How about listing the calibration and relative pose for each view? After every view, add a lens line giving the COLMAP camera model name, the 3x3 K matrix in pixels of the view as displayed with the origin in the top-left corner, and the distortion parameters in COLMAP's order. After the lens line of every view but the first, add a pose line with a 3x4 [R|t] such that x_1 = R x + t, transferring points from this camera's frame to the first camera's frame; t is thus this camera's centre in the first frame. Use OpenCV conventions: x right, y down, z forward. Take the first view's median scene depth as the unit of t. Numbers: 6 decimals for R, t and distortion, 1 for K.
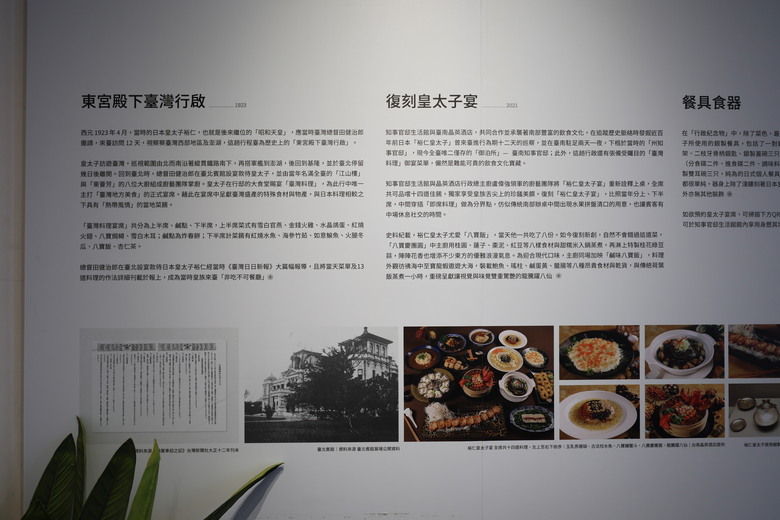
lens RADIAL K [[448.2, 0, 389.9], [0, 448.2, 259.7], [0, 0, 1]] dist [0.000830, -0.000025]
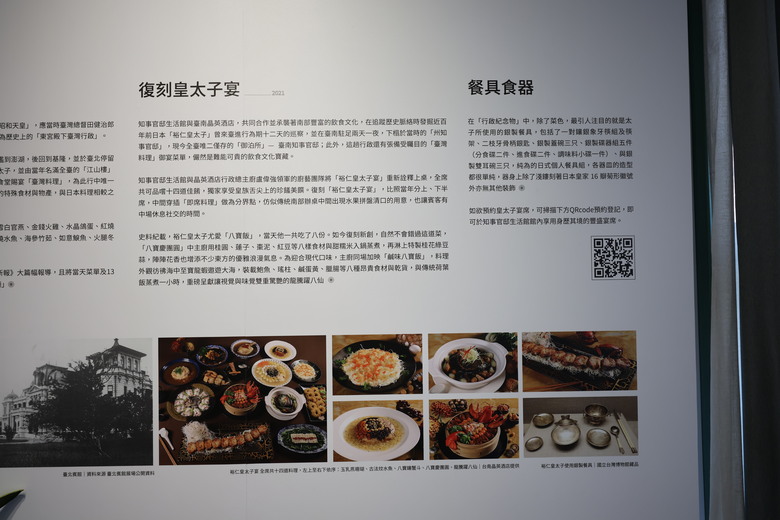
lens RADIAL K [[448.2, 0, 390.1], [0, 448.2, 260.4], [0, 0, 1]] dist [0.000830, -0.000025]
pose [[0.999921, -0.009568, -0.008170, 0.504451], [0.009493, 0.999913, -0.009171, 0.005833], [0.008257, 0.009092, 0.999925, 0.095773]]
